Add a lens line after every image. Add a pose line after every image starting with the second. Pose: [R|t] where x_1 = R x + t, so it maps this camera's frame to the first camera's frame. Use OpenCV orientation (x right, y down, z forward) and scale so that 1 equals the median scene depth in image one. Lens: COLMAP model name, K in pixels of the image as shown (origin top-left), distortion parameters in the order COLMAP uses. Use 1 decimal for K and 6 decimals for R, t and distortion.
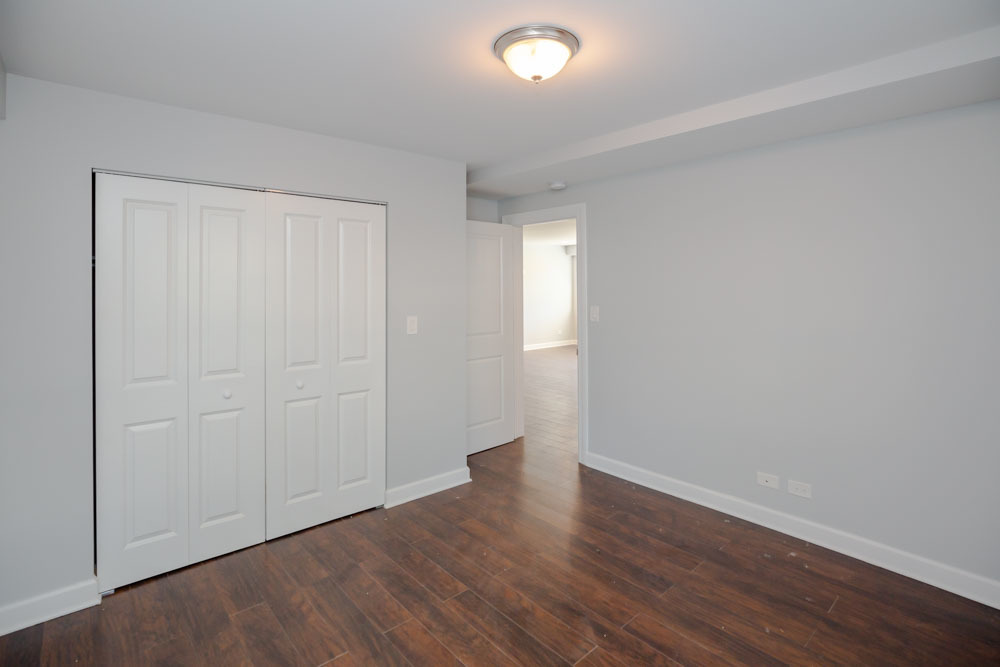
lens RADIAL K [[498.0, 0, 499.7], [0, 498.0, 285.6], [0, 0, 1]] dist [-0.001550, -0.000247]
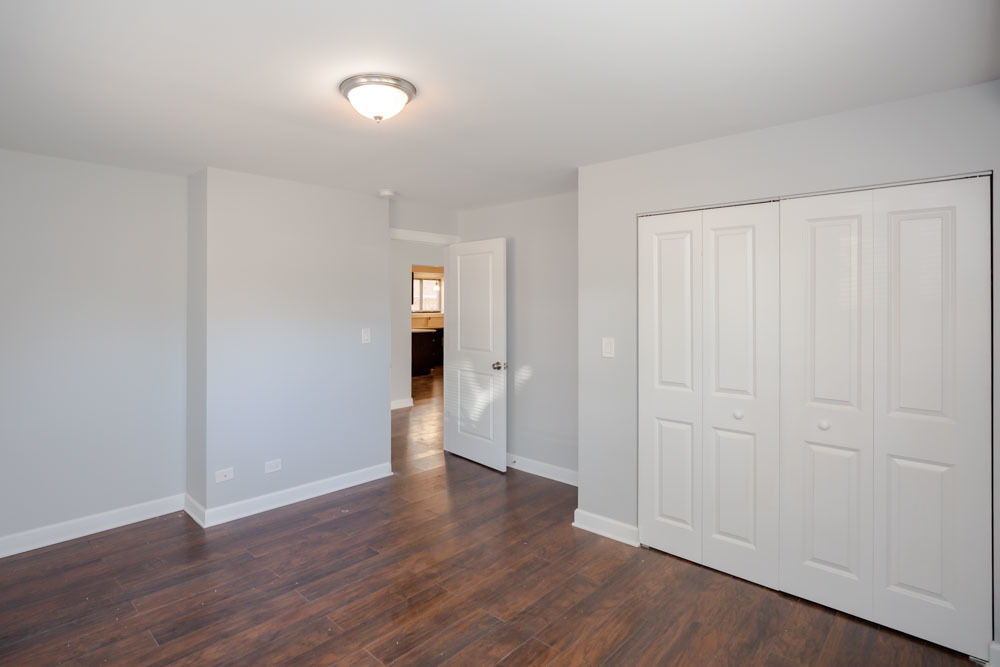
lens RADIAL K [[518.4, 0, 499.9], [0, 518.4, 303.5], [0, 0, 1]] dist [-0.000699, -0.000374]
pose [[0.110030, -0.004700, -0.993917, 0.440850], [-0.004392, 0.999977, -0.005215, 0.004006], [0.993919, 0.004939, 0.110007, 0.430991]]
